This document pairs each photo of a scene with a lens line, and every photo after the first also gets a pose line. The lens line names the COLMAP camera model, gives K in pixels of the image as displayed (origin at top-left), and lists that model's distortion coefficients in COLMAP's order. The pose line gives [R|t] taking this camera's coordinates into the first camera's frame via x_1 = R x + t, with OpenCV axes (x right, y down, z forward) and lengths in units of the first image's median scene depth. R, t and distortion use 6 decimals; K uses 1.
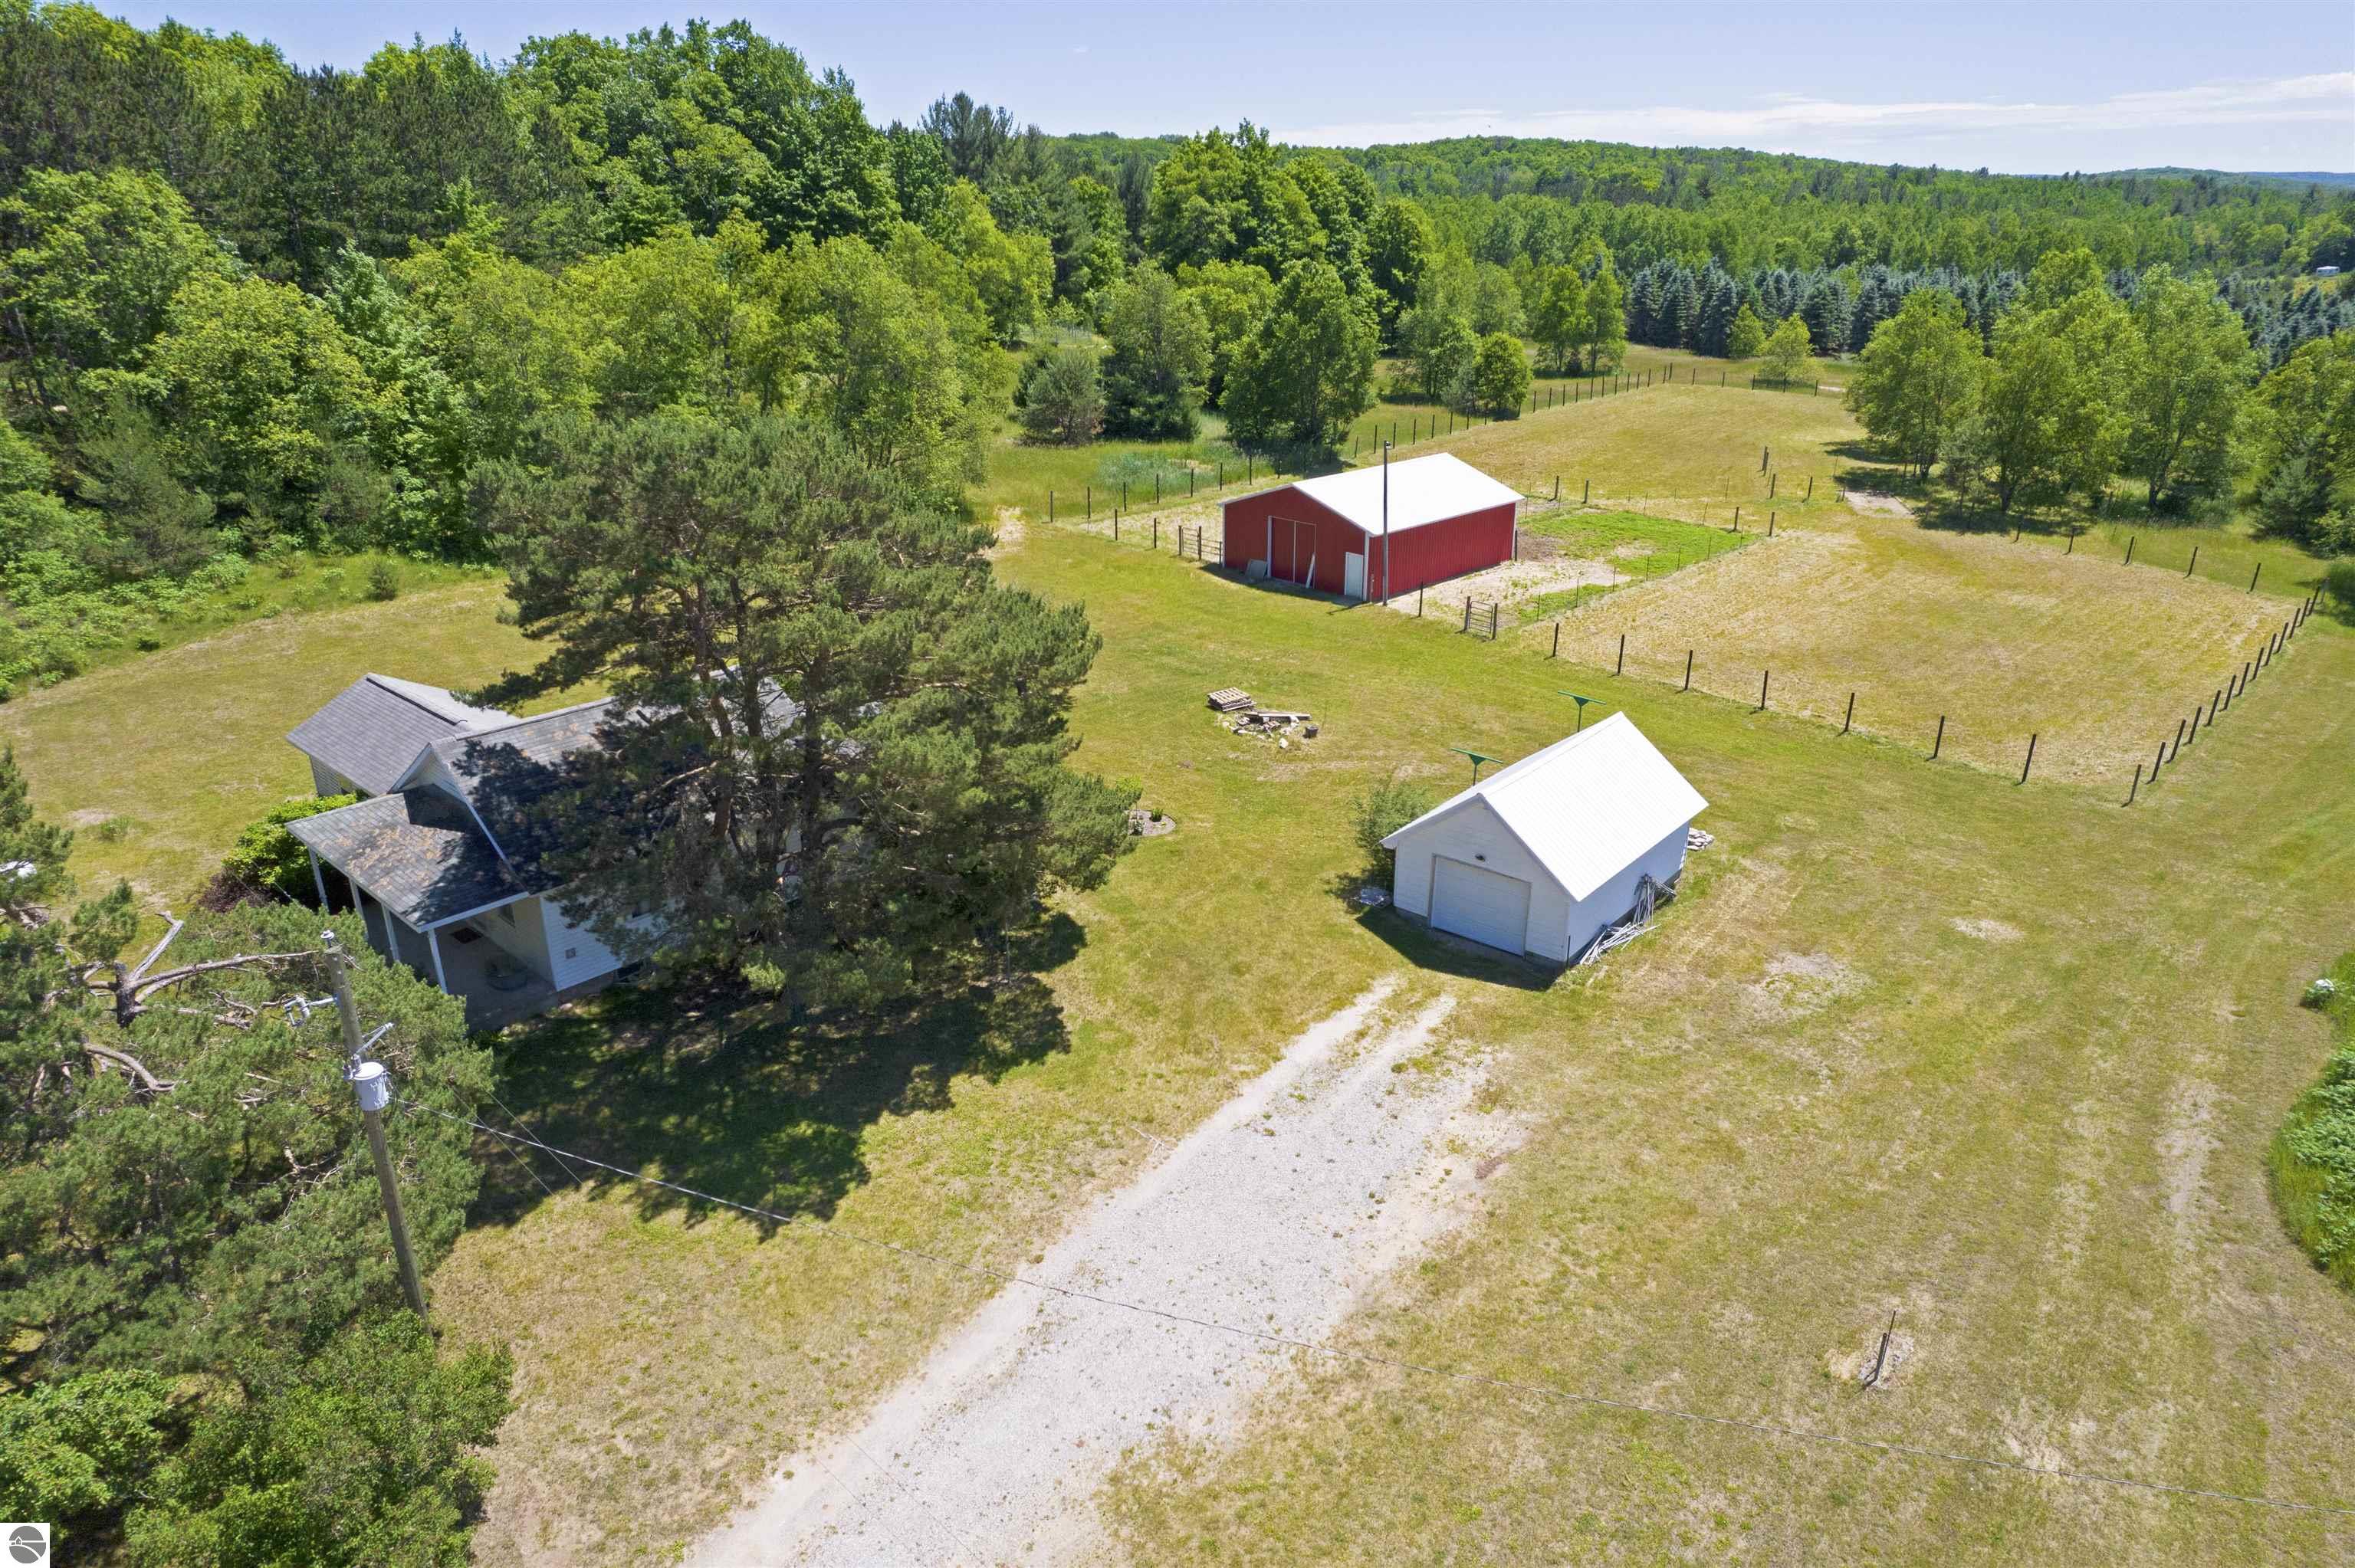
lens RADIAL K [[1503.9, 0, 1180.8], [0, 1503.9, 784.6], [0, 0, 1]] dist [-0.083716, 0.083032]
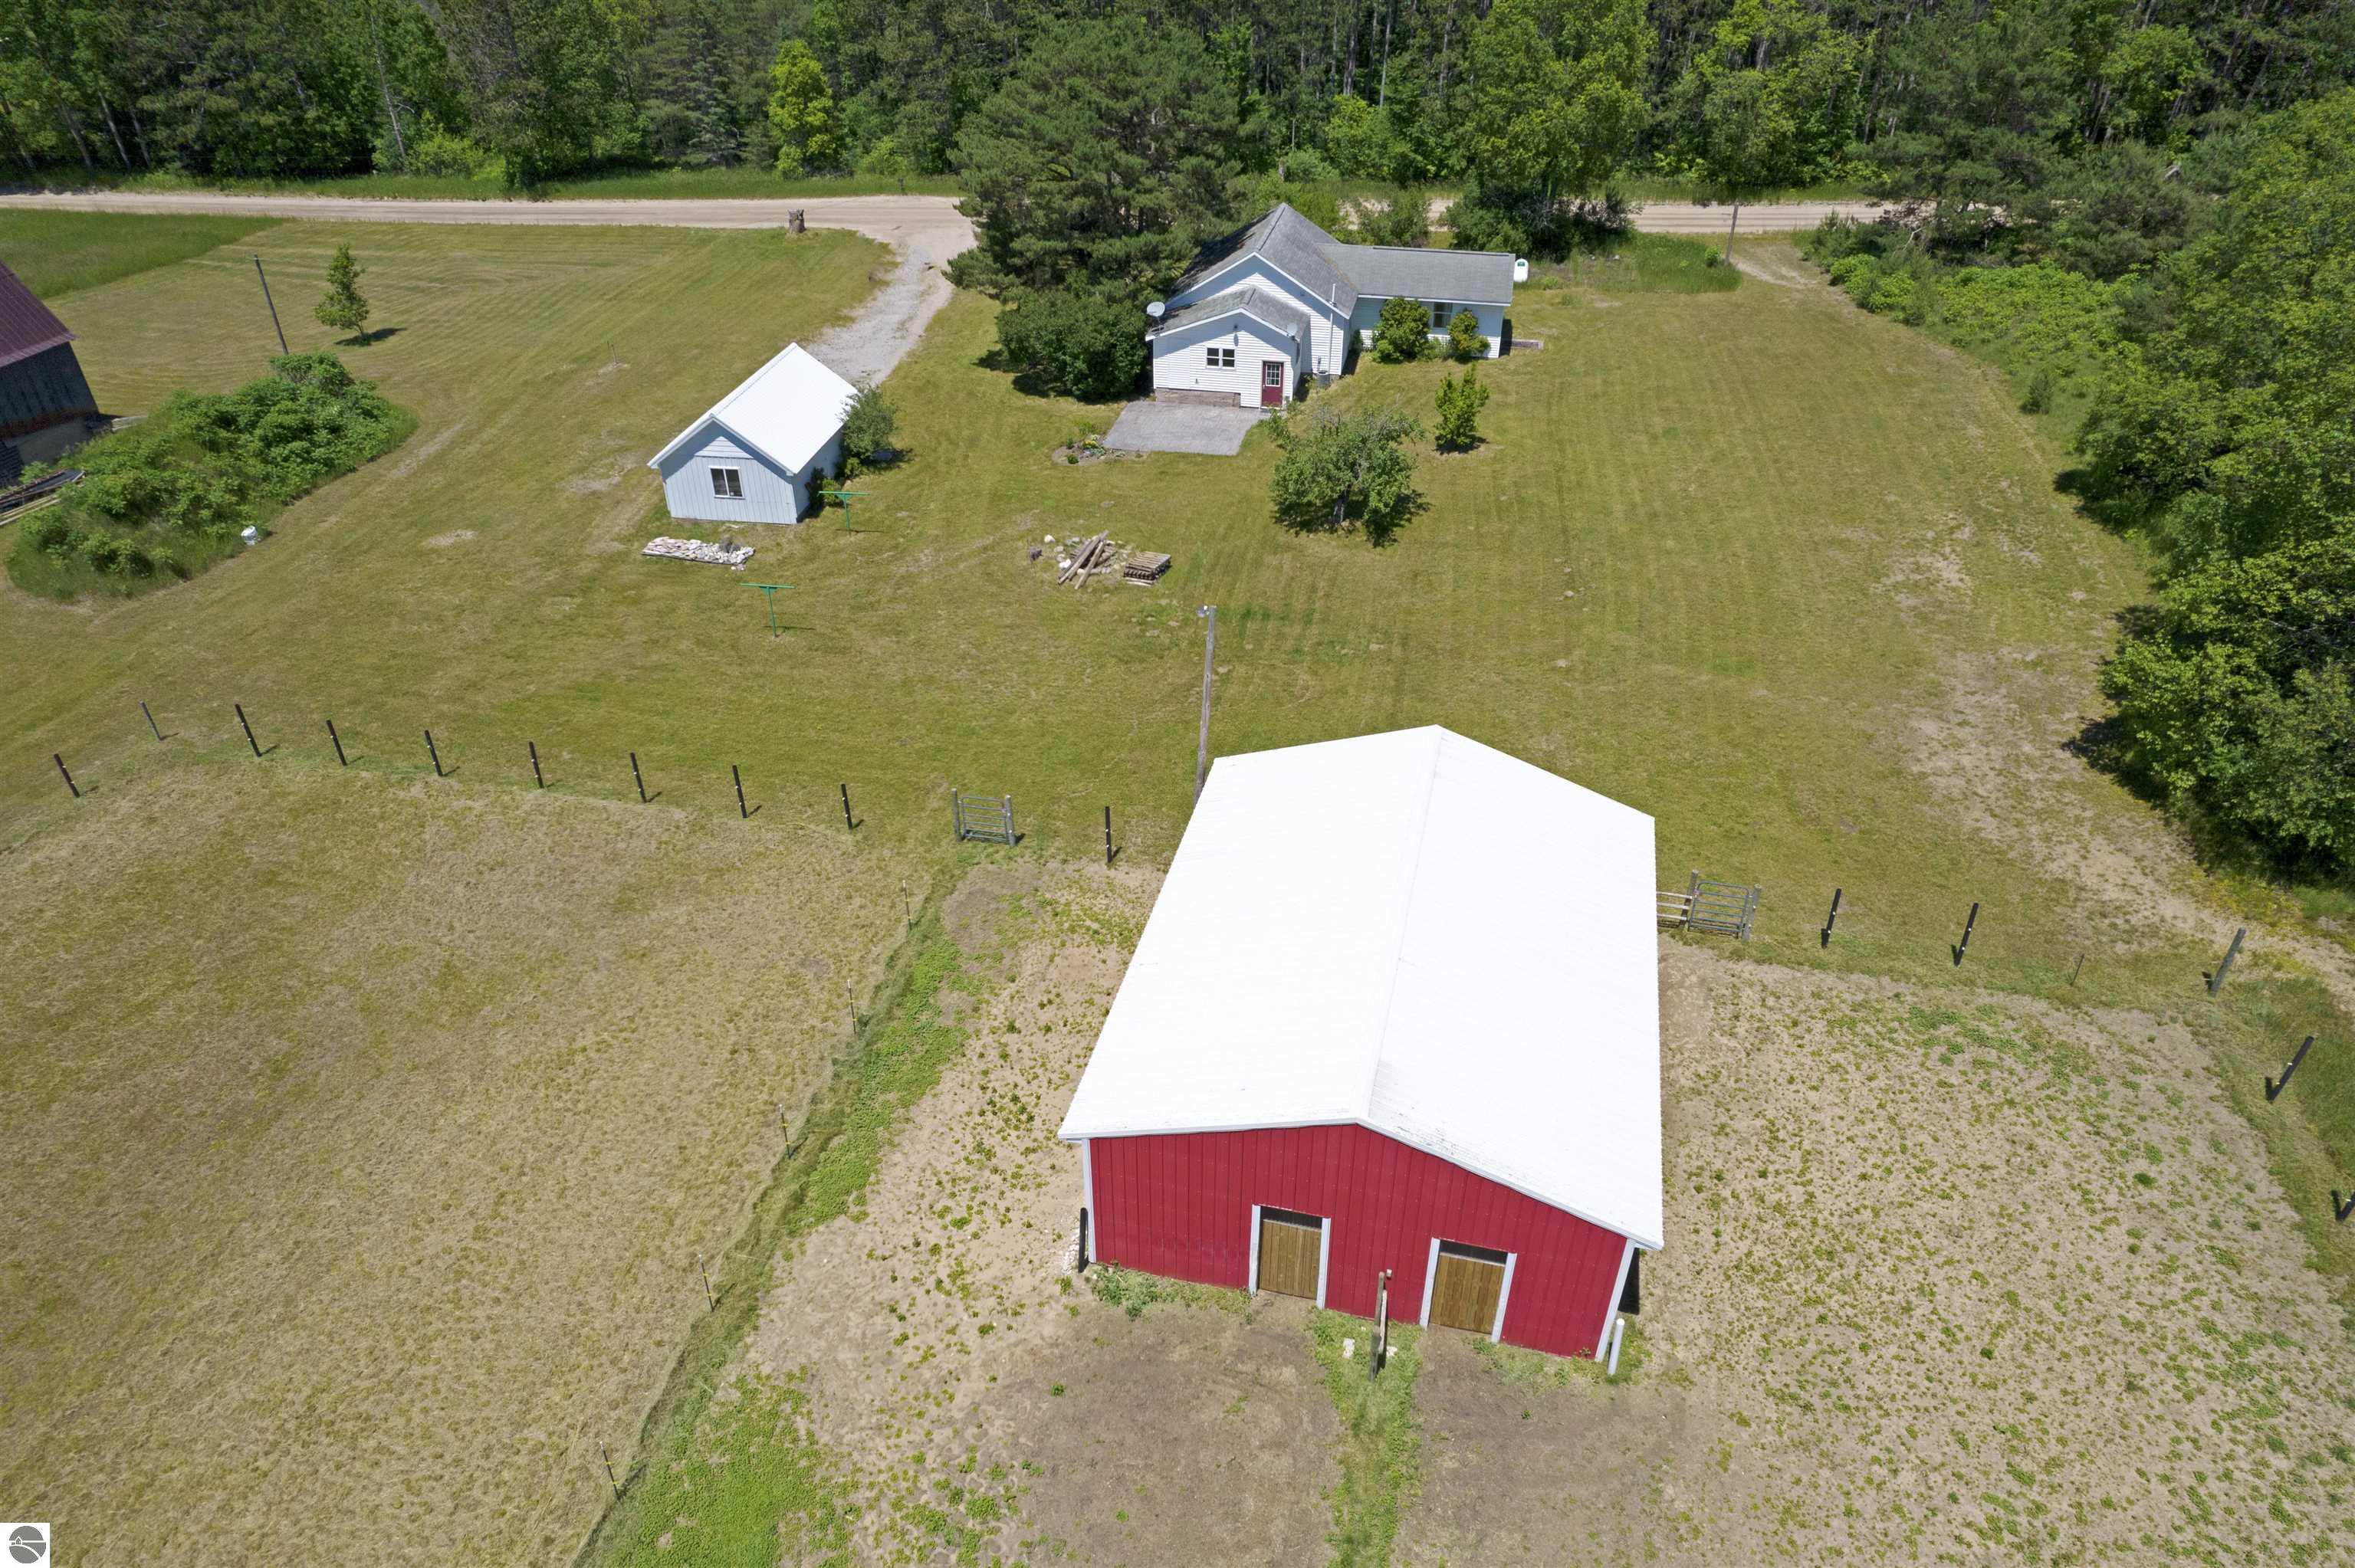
lens RADIAL K [[1510.8, 0, 1181.9], [0, 1510.8, 786.9], [0, 0, 1]] dist [-0.072739, 0.061061]
pose [[-0.853223, 0.291826, -0.432259, 0.638876], [-0.192175, 0.594575, 0.780737, -0.985584], [0.484850, 0.749212, -0.451223, 2.152636]]
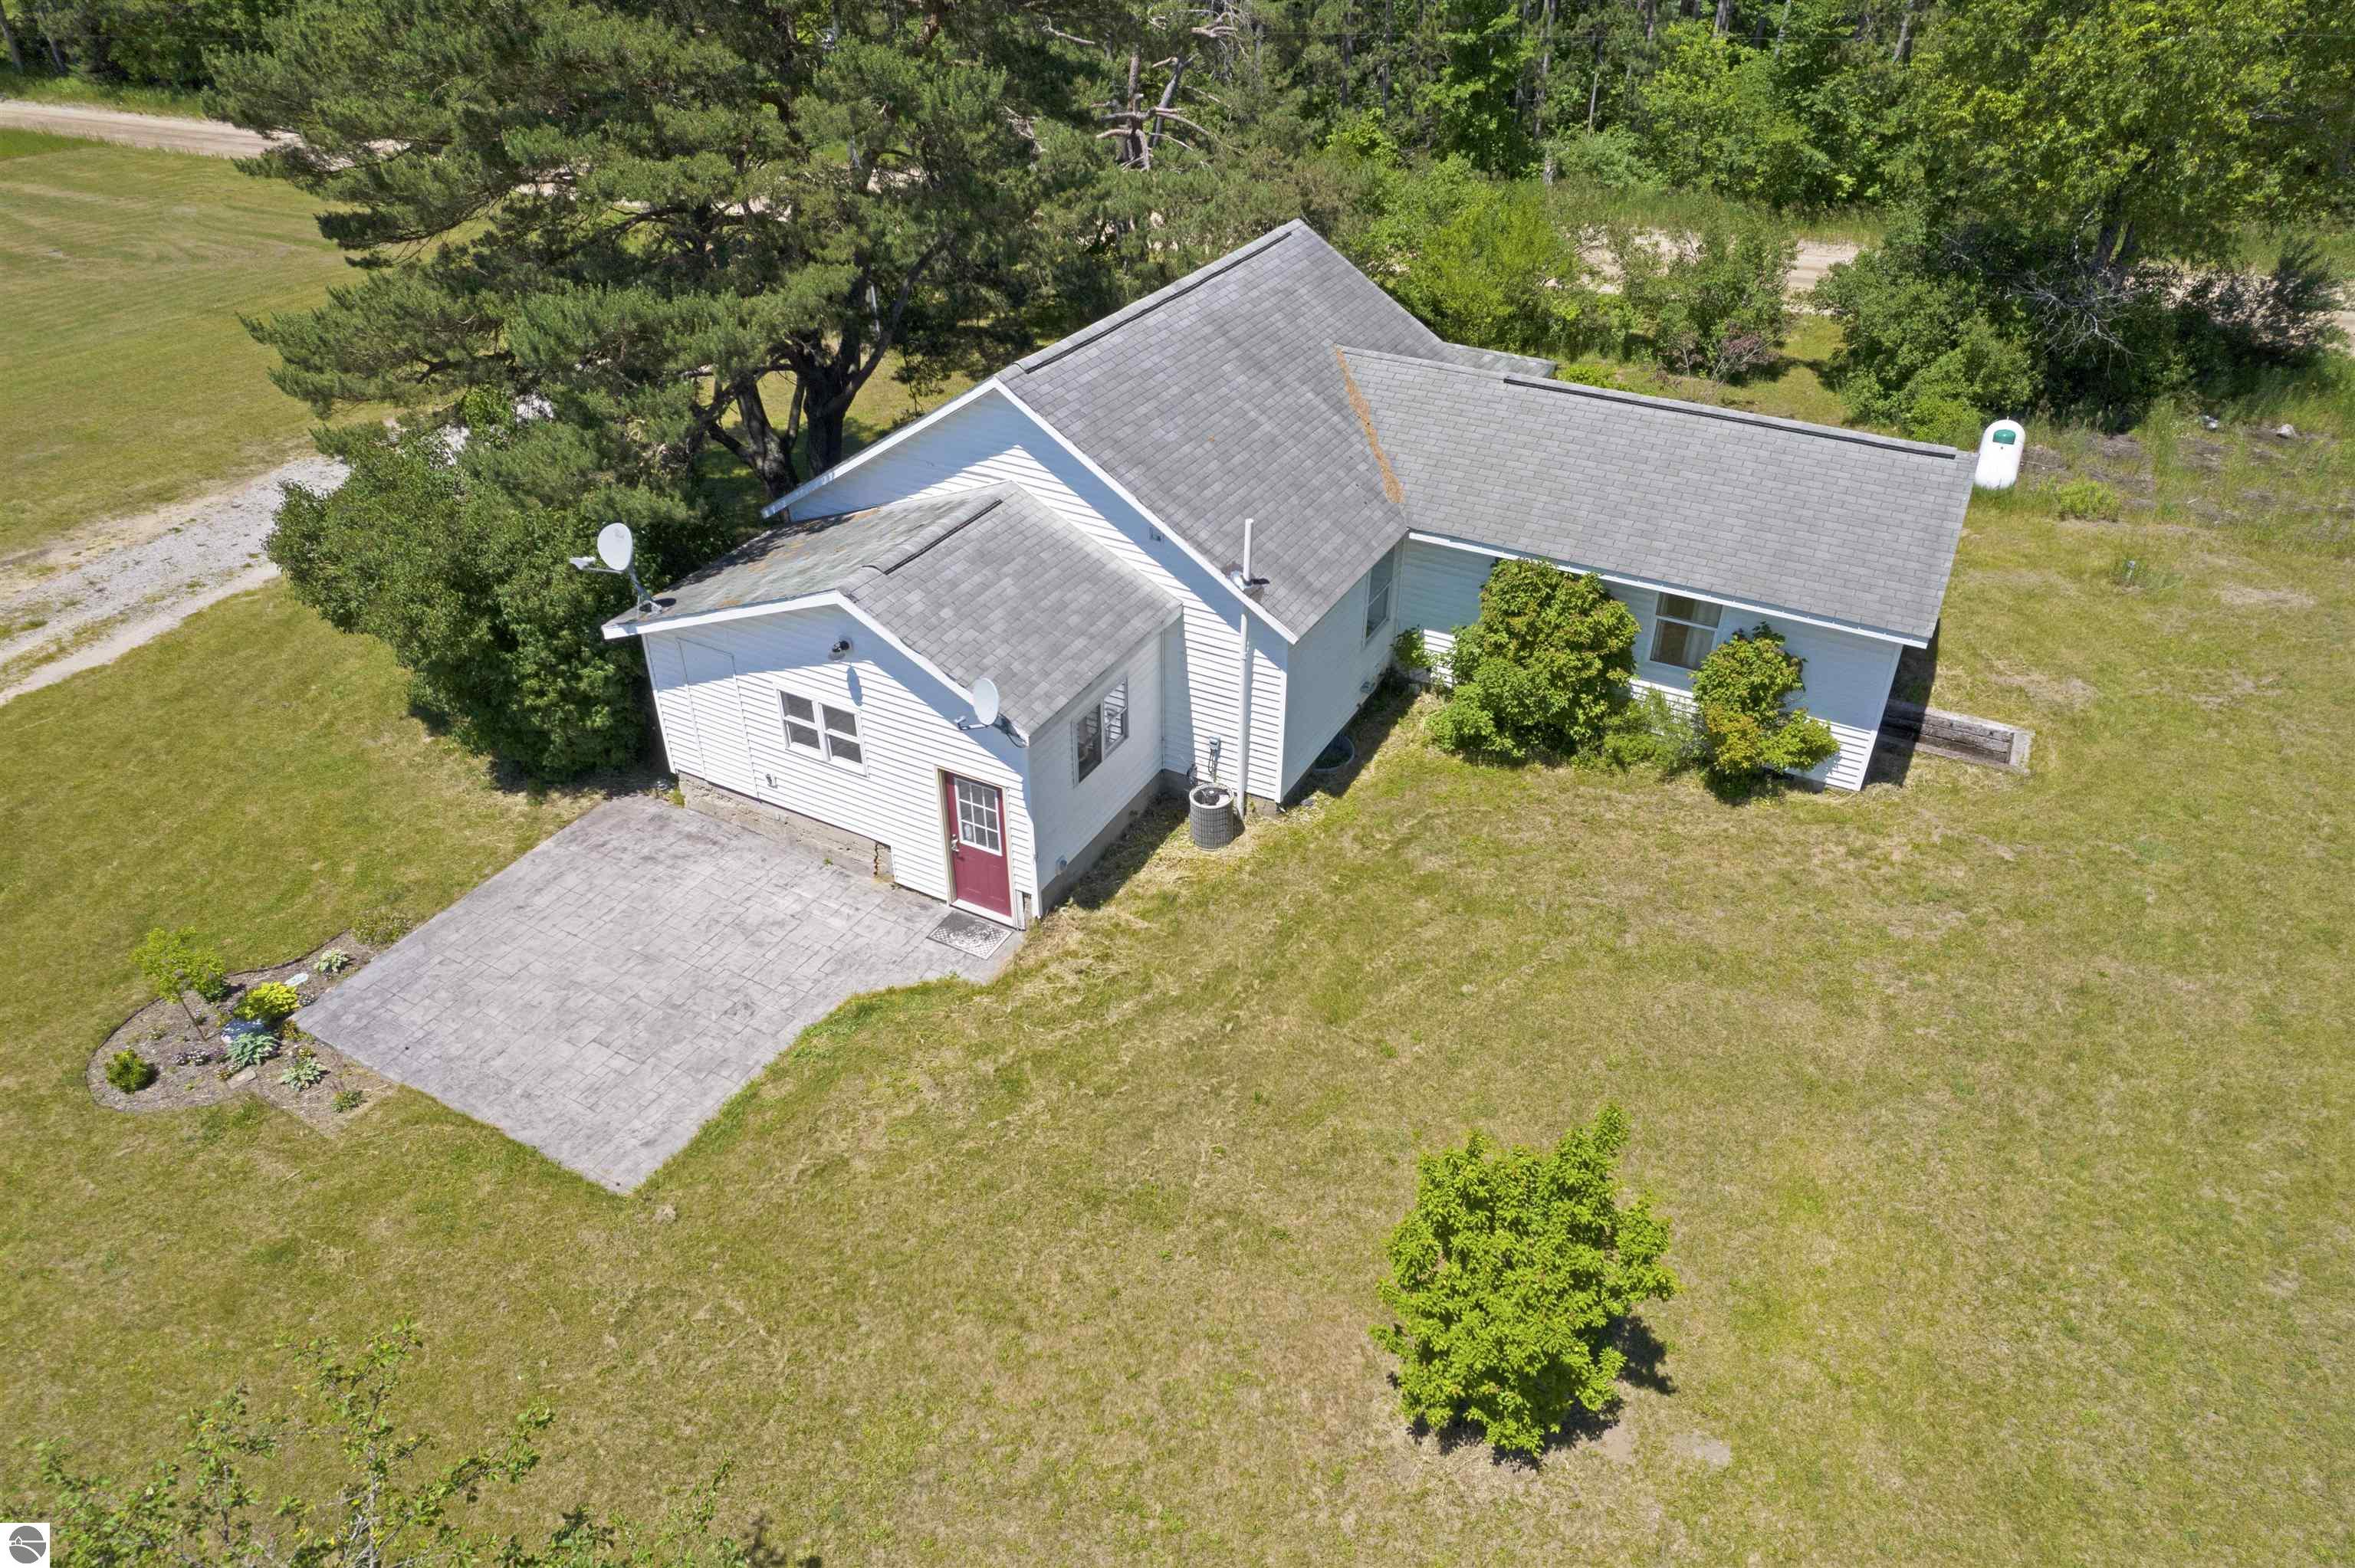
lens RADIAL K [[1503.9, 0, 1180.8], [0, 1503.9, 784.6], [0, 0, 1]] dist [-0.083716, 0.083032]
pose [[-0.968649, 0.138355, -0.206342, -0.235115], [-0.091649, 0.572983, 0.814427, -0.394110], [0.230911, 0.807804, -0.542340, 1.398045]]
